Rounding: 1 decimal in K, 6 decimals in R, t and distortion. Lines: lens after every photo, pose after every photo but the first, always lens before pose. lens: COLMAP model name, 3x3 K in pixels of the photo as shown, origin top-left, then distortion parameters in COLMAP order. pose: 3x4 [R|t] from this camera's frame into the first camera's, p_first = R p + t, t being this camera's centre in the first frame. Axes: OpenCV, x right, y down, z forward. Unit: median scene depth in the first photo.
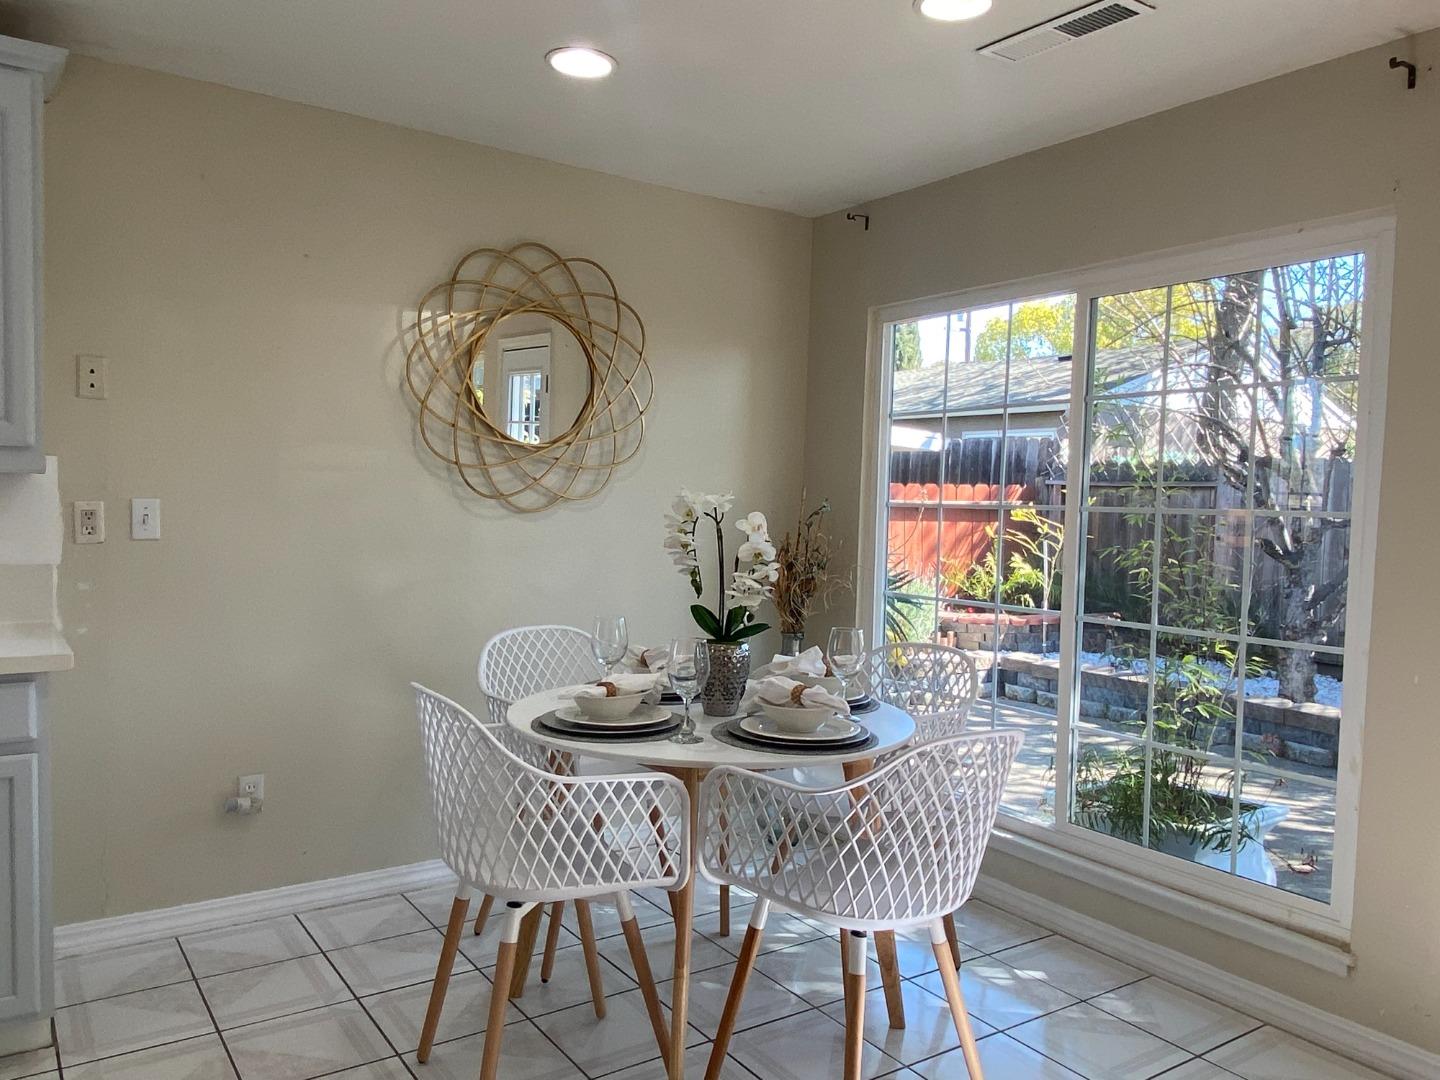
lens RADIAL K [[1082.7, 0, 720.0], [0, 1082.7, 540.0], [0, 0, 1]] dist [0.001699, 0.000902]
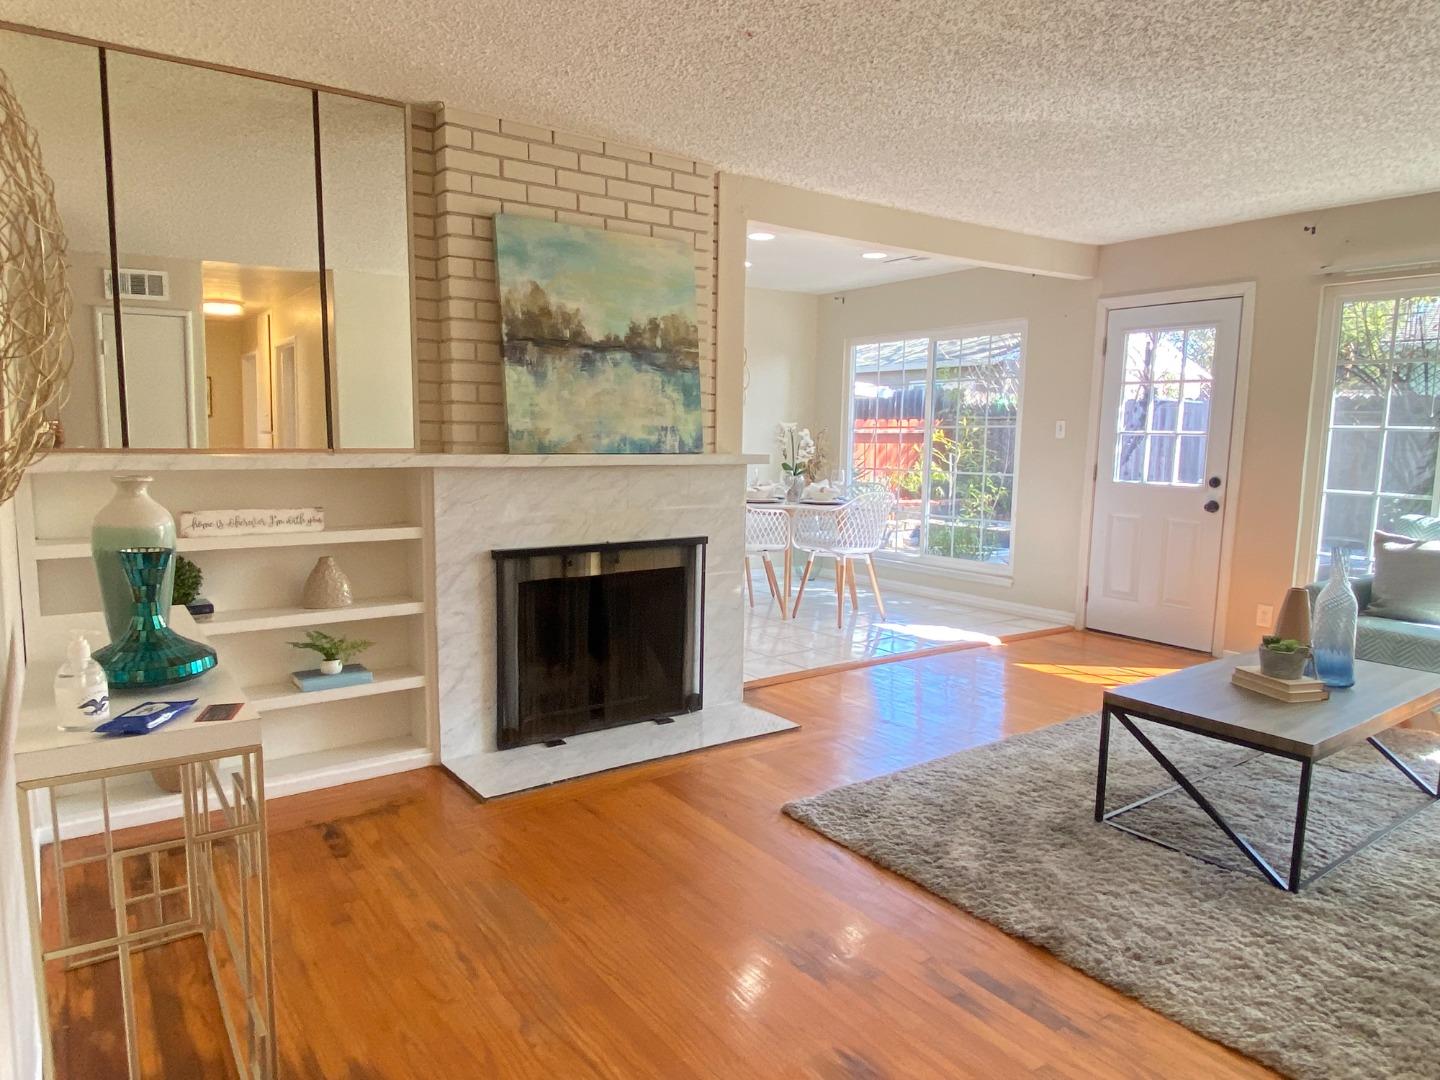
lens RADIAL K [[919.3, 0, 720.0], [0, 919.3, 540.0], [0, 0, 1]] dist [0.036167, 0.000046]
pose [[0.999897, -0.013017, 0.006082, -0.059706], [0.012523, 0.997094, 0.075151, 0.022672], [-0.007043, -0.075067, 0.997154, -0.405935]]
